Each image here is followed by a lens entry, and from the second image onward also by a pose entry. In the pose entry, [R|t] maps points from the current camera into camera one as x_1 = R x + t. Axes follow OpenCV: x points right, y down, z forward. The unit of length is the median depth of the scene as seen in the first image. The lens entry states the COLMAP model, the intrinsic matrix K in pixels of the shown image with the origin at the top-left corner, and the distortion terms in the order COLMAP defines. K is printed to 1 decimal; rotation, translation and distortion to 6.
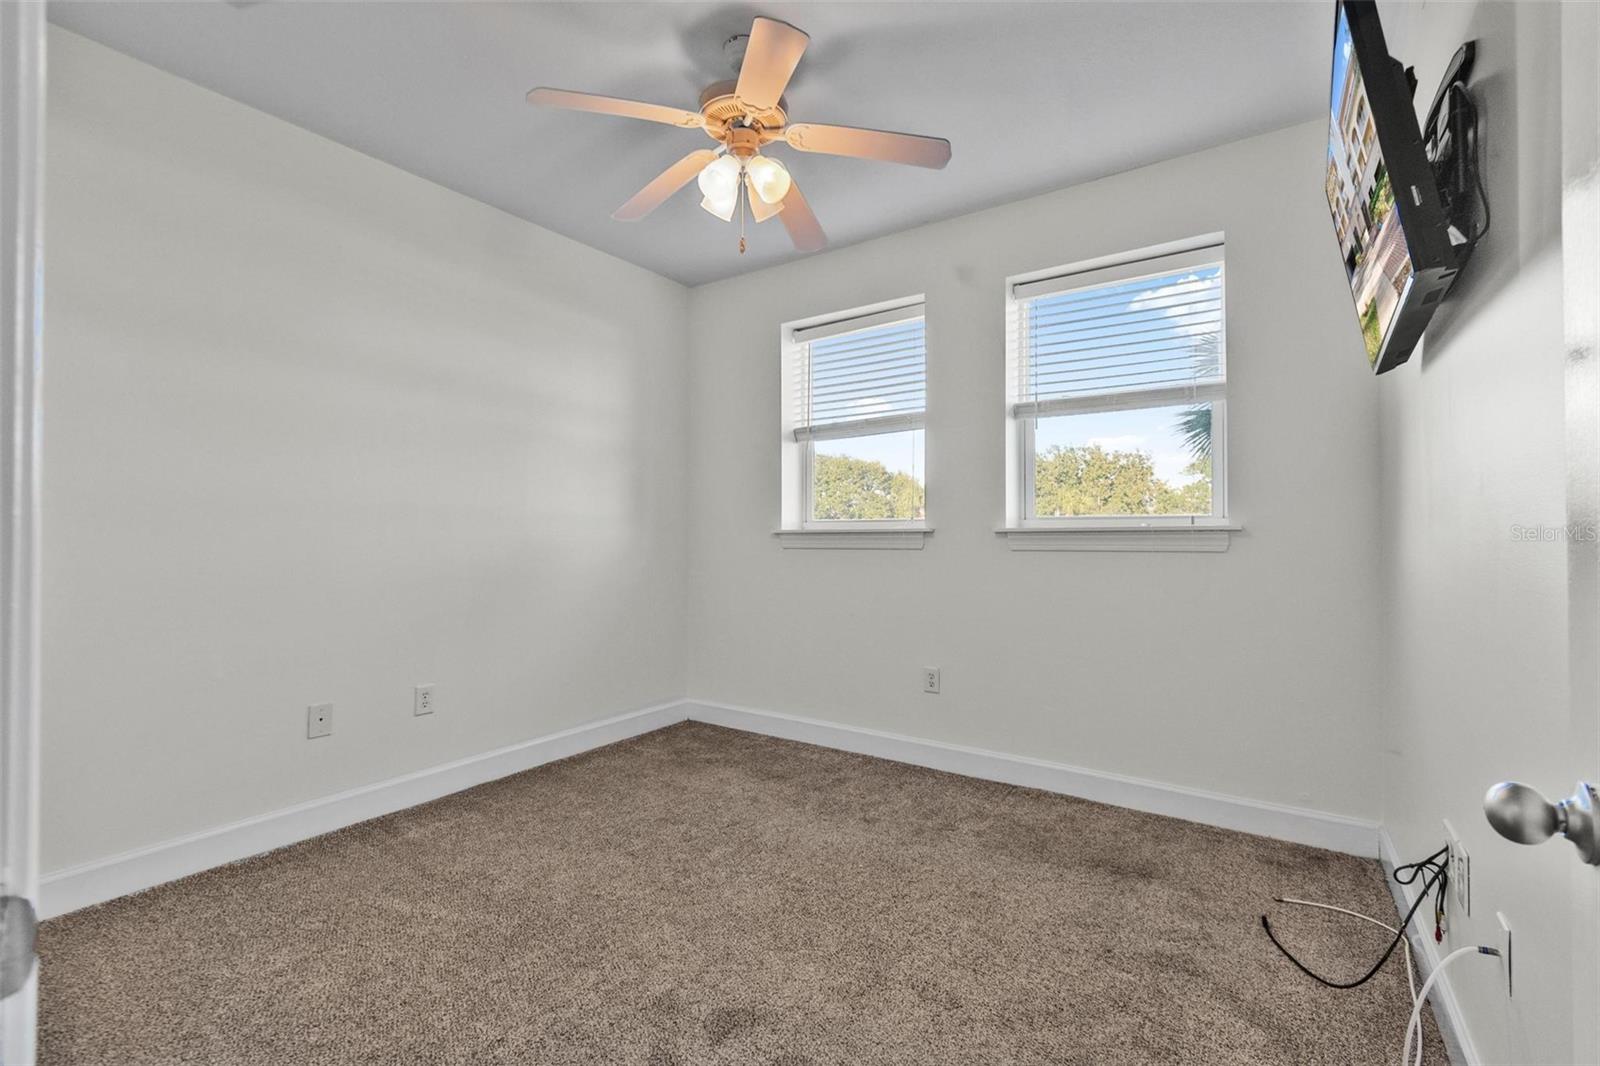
lens RADIAL K [[695.4, 0, 800.0], [0, 695.4, 533.0], [0, 0, 1]] dist [-0.002614, -0.000396]
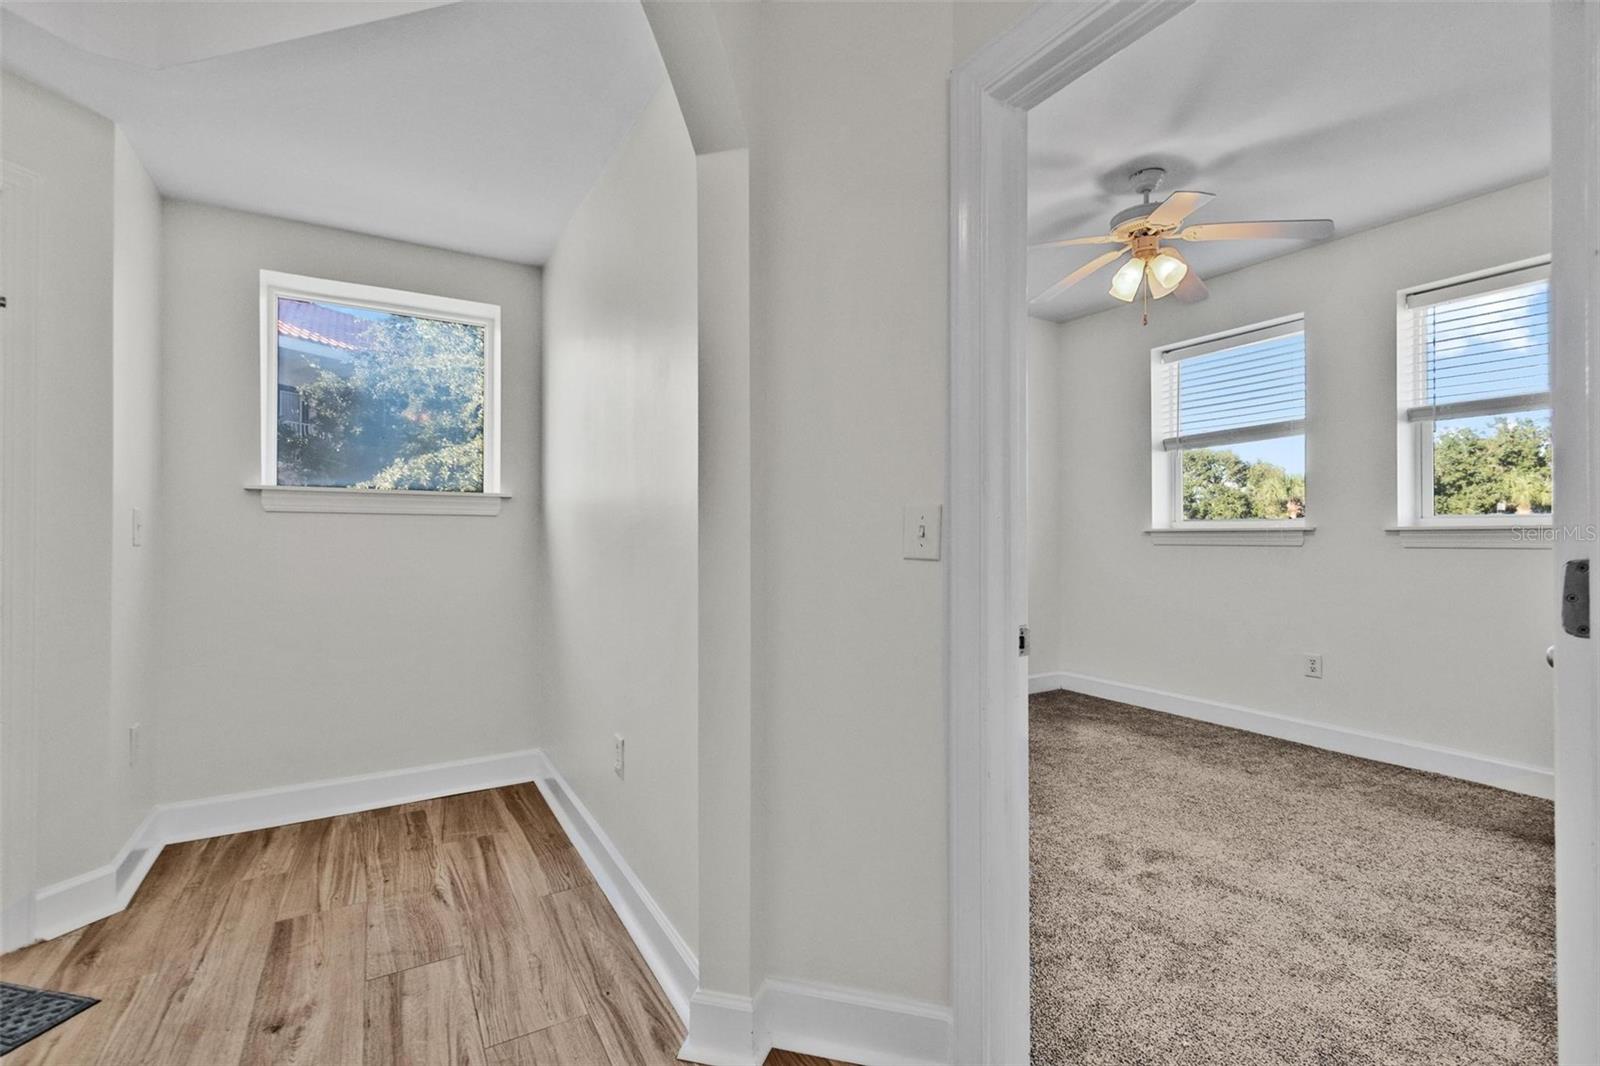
lens RADIAL K [[701.0, 0, 787.4], [0, 701.0, 527.7], [0, 0, 1]] dist [-0.007018, -0.000726]
pose [[0.900888, -0.002178, -0.434046, -0.081631], [-0.000121, 0.999986, -0.005269, -0.000108], [0.434051, 0.004799, 0.900875, -0.361826]]
